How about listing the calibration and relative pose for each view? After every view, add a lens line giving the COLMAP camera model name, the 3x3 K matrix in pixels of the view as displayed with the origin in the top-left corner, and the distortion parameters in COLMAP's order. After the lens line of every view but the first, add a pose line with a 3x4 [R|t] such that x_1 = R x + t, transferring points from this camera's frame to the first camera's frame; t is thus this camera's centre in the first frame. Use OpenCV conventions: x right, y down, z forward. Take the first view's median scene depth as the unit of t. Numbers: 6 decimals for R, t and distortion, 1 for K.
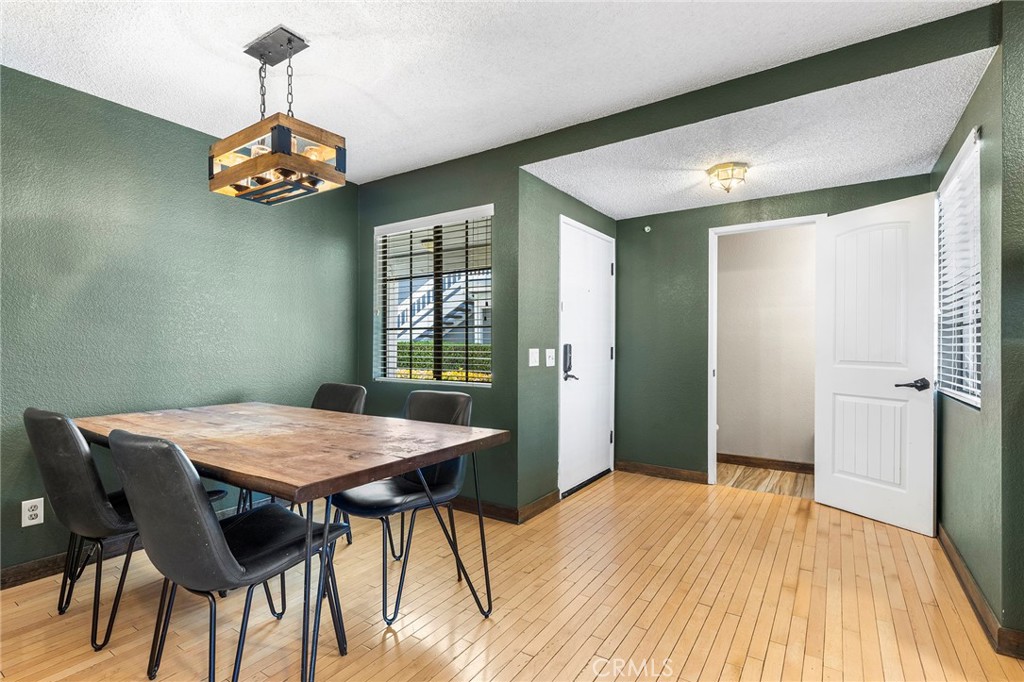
lens RADIAL K [[457.4, 0, 530.4], [0, 457.4, 342.1], [0, 0, 1]] dist [0.002359, 0.001522]
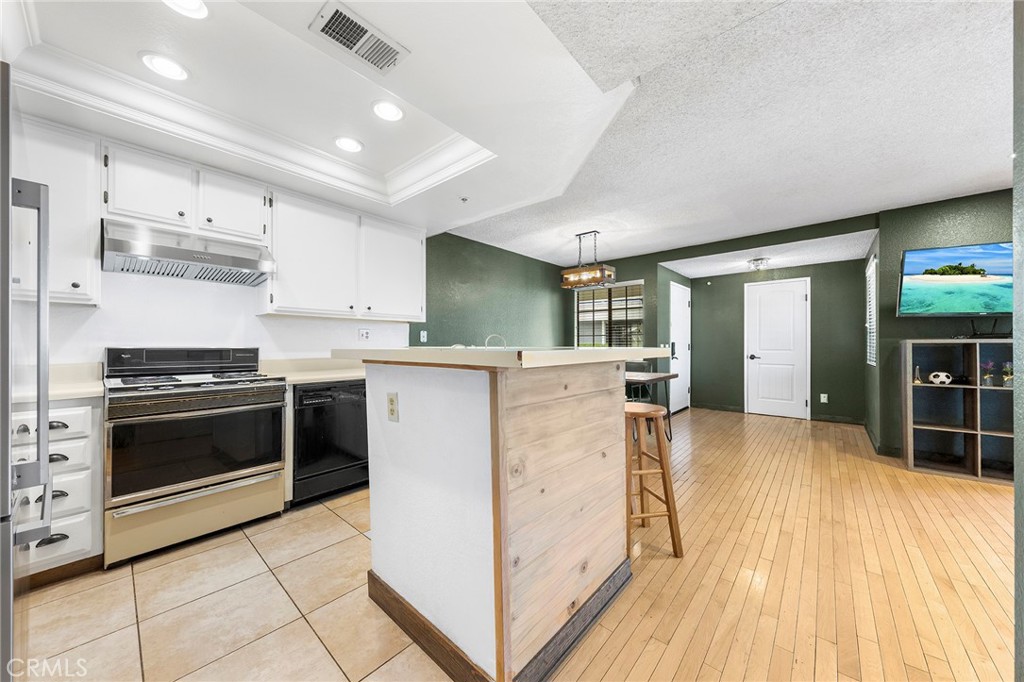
lens RADIAL K [[357.3, 0, 516.5], [0, 357.3, 342.0], [0, 0, 1]] dist [0.016285, -0.001321]
pose [[0.992874, -0.004880, -0.119067, -0.435776], [0.004869, 0.999988, -0.000385, 0.000190], [0.119067, -0.000197, 0.992886, -0.713707]]
